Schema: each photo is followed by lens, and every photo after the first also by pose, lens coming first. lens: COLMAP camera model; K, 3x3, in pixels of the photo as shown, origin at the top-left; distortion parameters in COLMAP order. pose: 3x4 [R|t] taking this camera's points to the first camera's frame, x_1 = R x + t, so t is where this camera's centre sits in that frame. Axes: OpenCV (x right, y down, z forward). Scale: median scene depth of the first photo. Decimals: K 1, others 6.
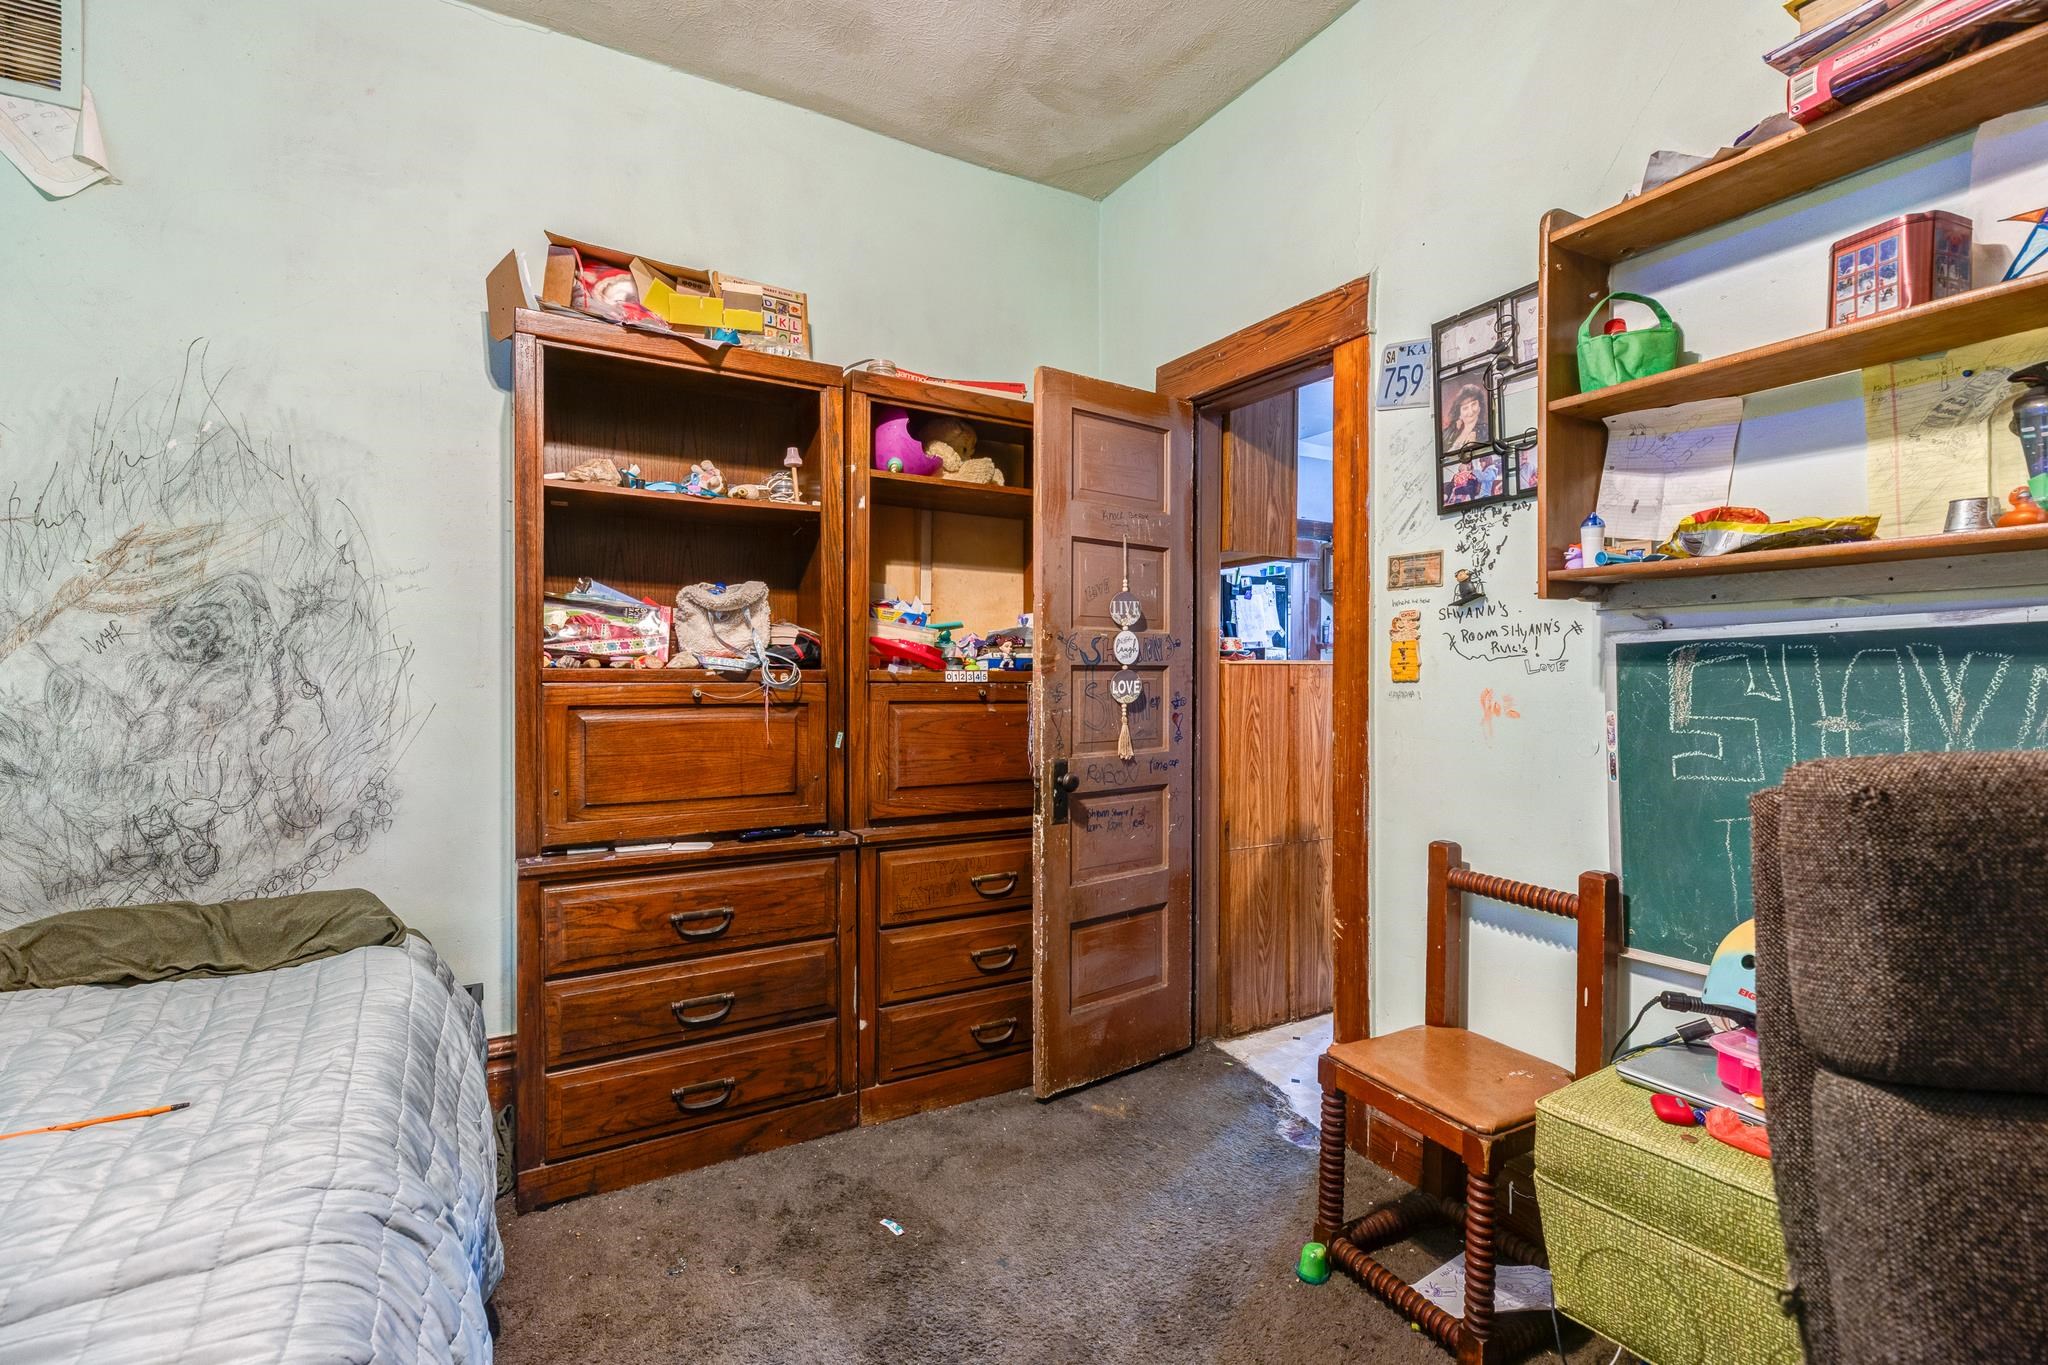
lens RADIAL K [[896.3, 0, 1026.4], [0, 896.3, 682.6], [0, 0, 1]] dist [0.002015, 0.000763]
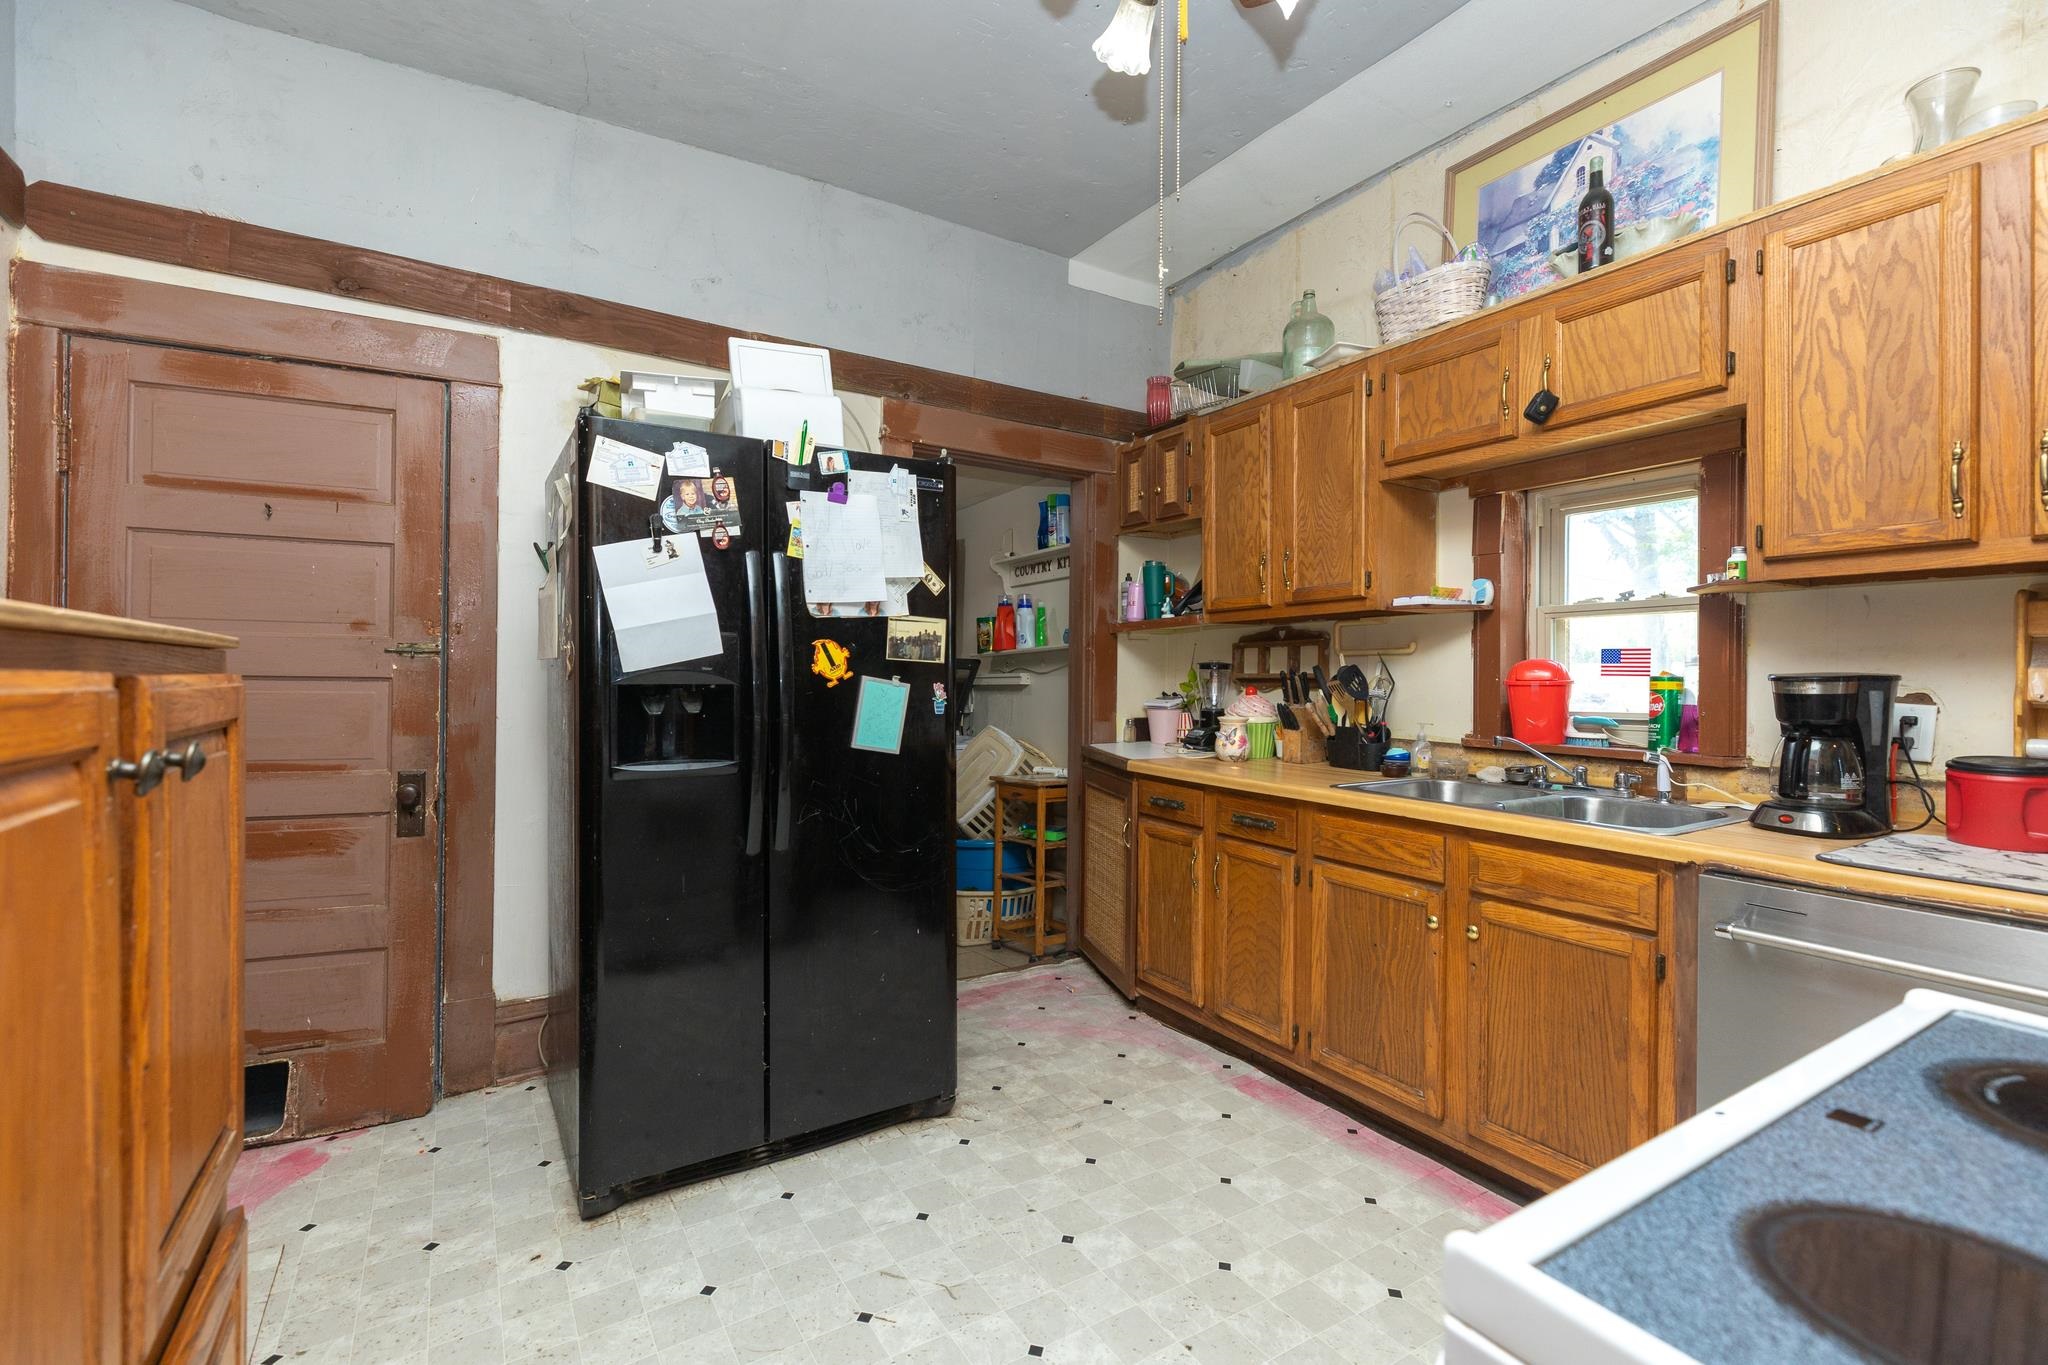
lens RADIAL K [[896.3, 0, 1026.2], [0, 896.3, 679.9], [0, 0, 1]] dist [0.002015, 0.000763]
pose [[0.998279, 0.002537, 0.058581, 0.307074], [-0.002446, 0.999996, -0.001614, -0.007760], [-0.058584, 0.001468, 0.998281, 0.558291]]
